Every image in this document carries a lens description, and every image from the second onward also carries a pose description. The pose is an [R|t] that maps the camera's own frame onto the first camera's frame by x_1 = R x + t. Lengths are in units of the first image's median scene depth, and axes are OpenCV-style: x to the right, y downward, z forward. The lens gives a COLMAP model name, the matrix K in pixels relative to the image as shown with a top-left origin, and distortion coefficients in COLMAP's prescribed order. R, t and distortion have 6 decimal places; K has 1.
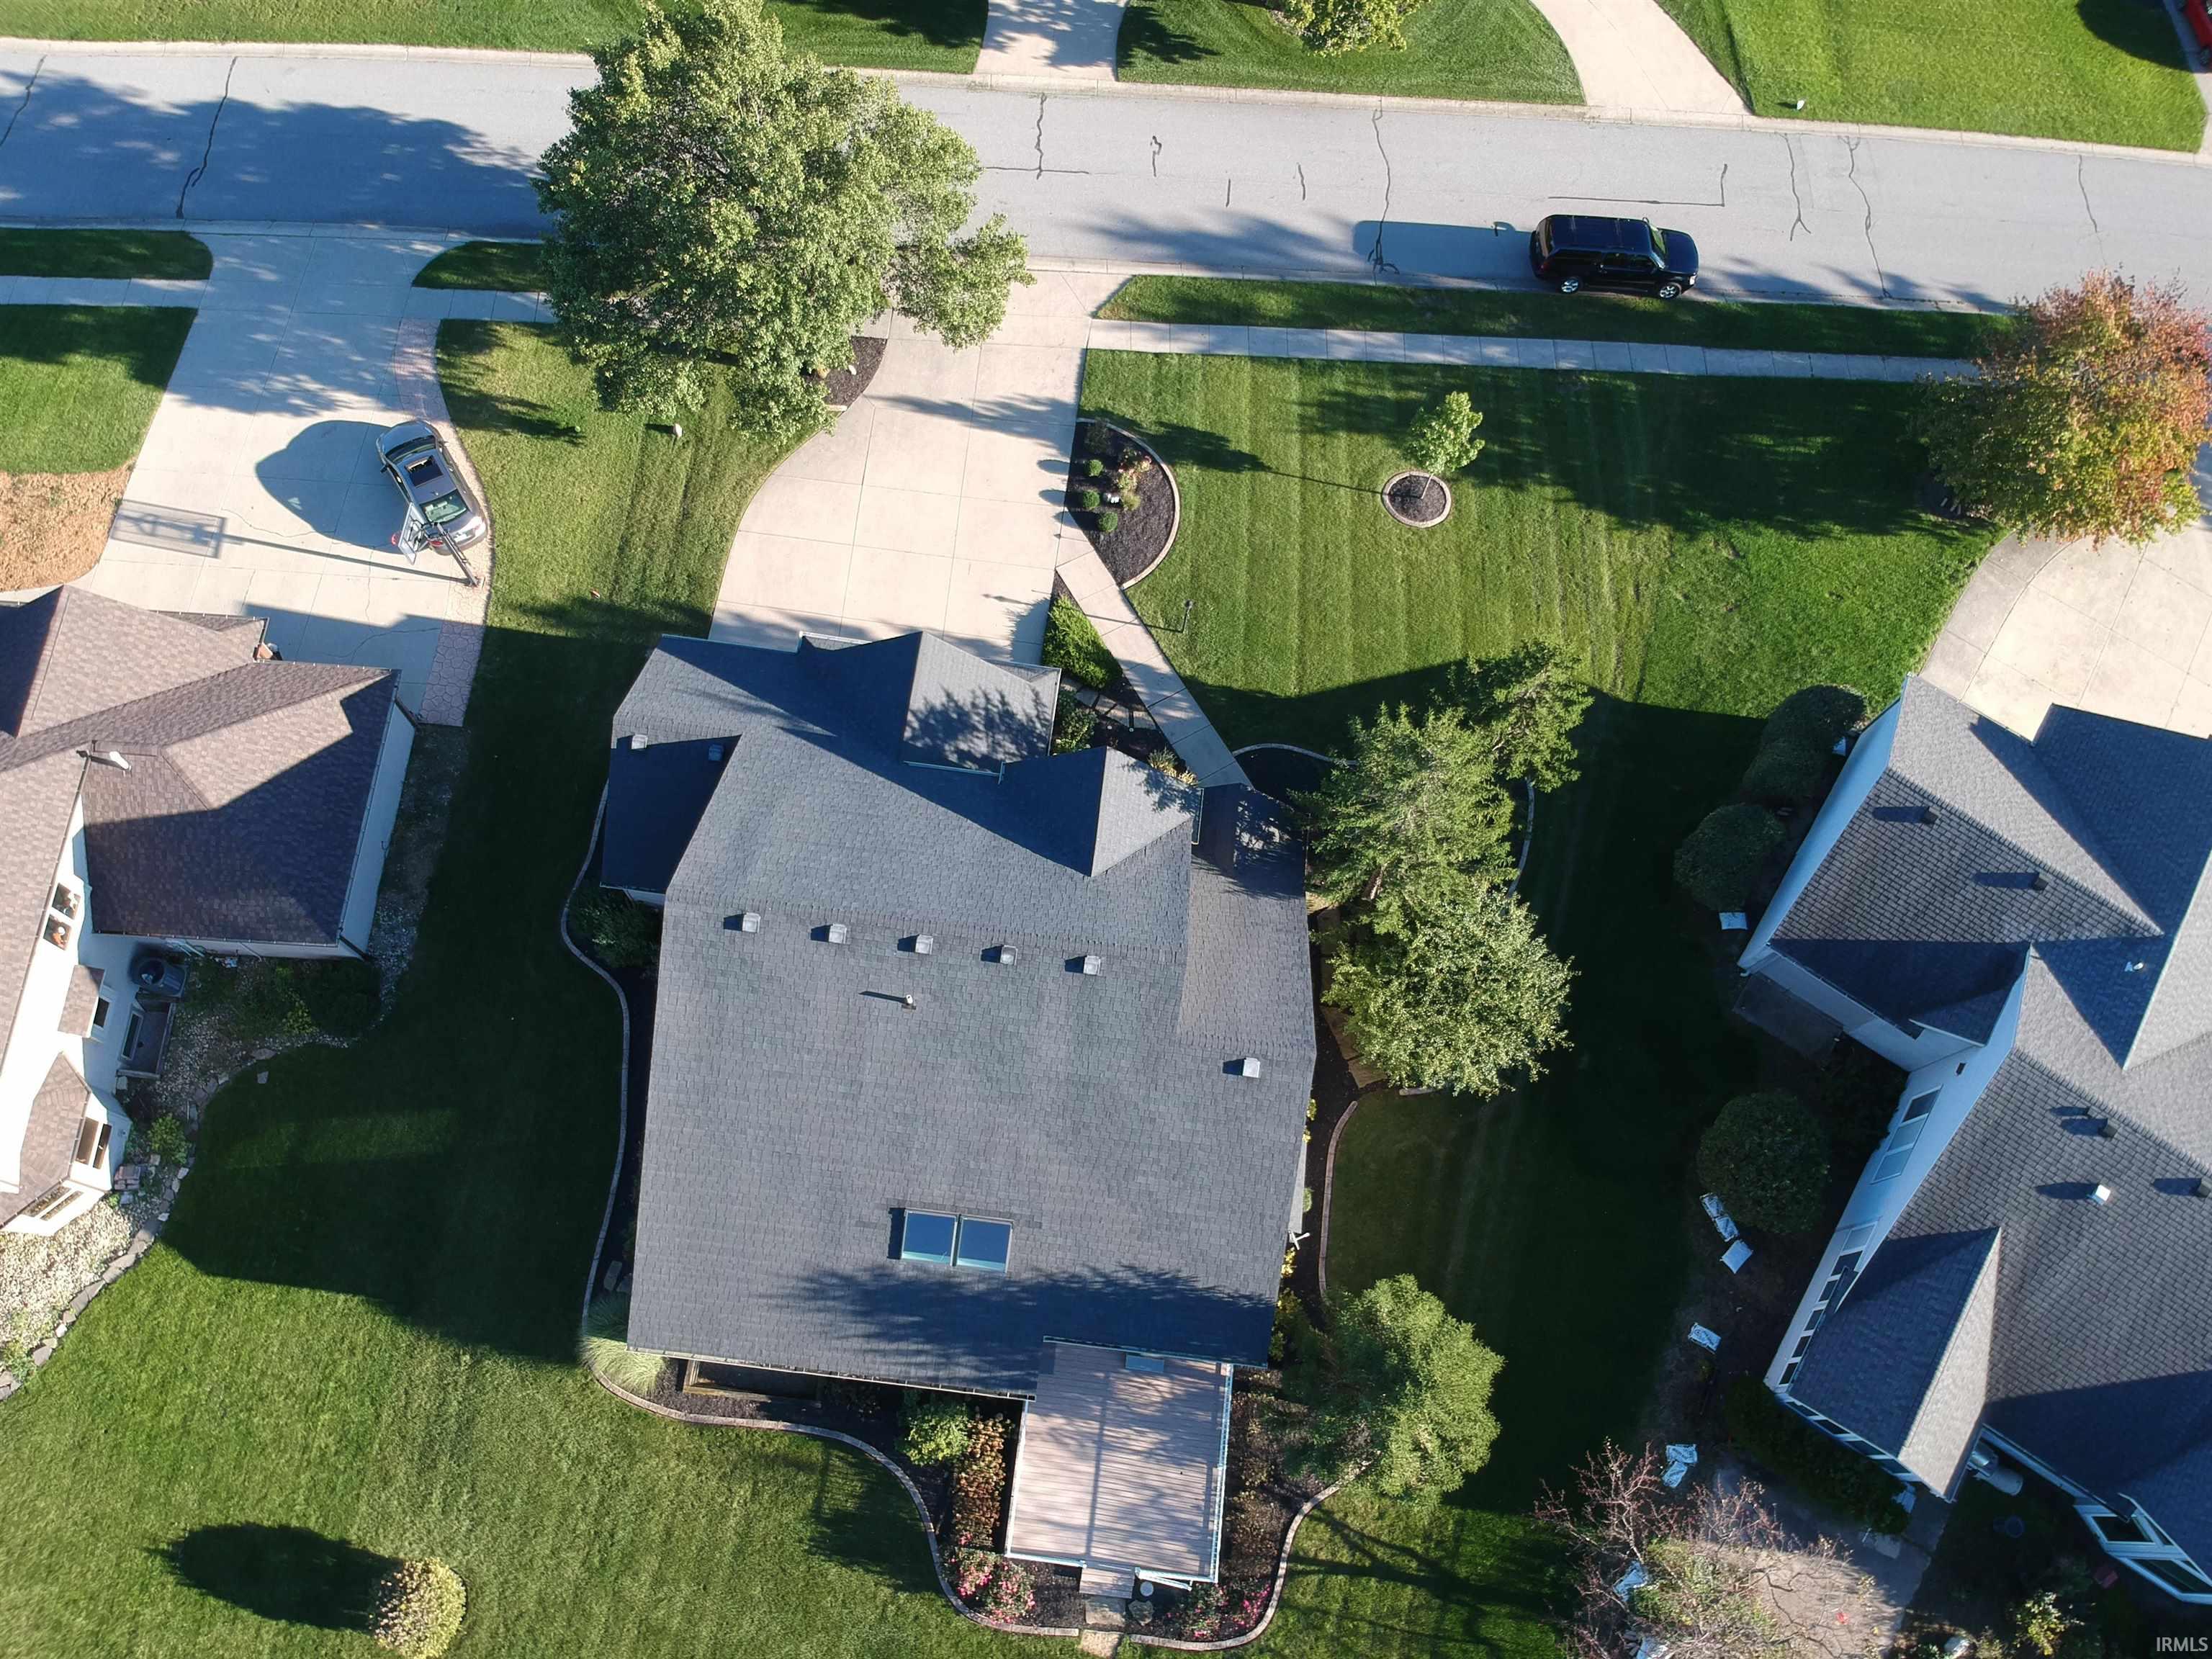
lens RADIAL K [[1649.6, 0, 1134.5], [0, 1649.6, 874.1], [0, 0, 1]] dist [0.065661, -0.122331]
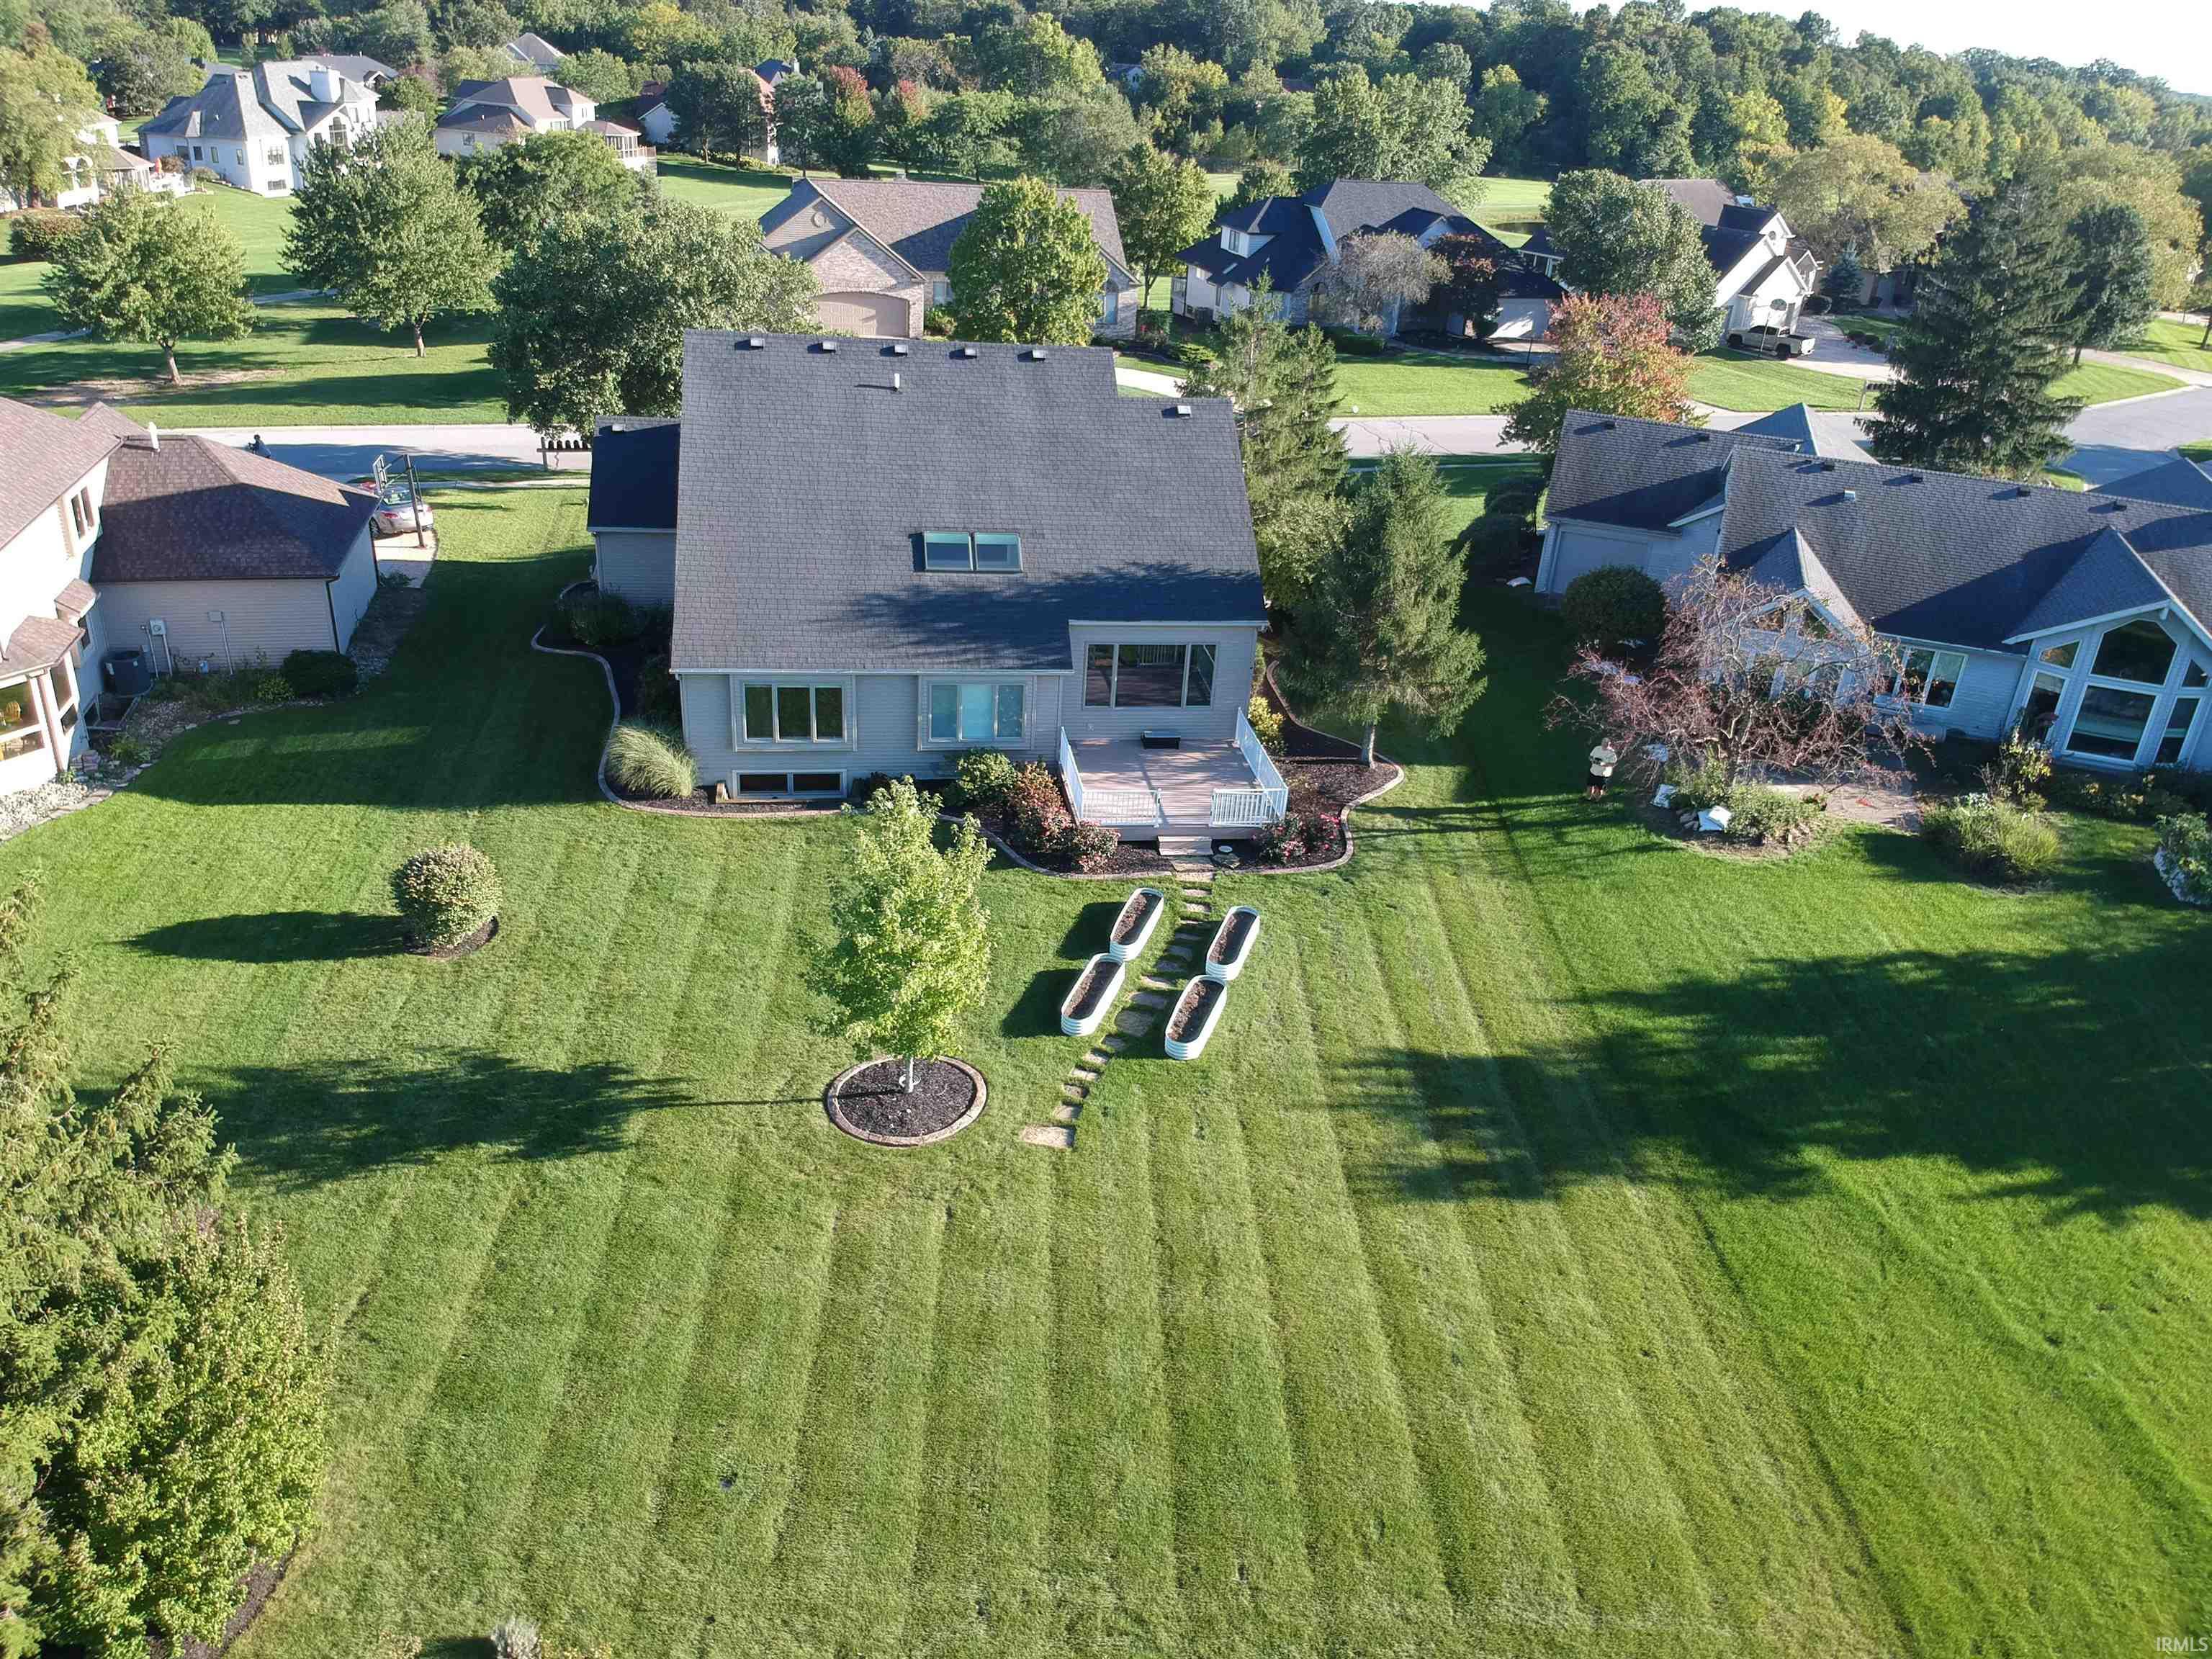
lens RADIAL K [[1608.8, 0, 1137.9], [0, 1608.8, 824.0], [0, 0, 1]] dist [0.114976, -0.205243]
pose [[0.958928, -0.142505, 0.245253, -0.279977], [0.269342, 0.728597, -0.629763, 1.017280], [-0.088946, 0.669954, 0.737055, 0.301784]]
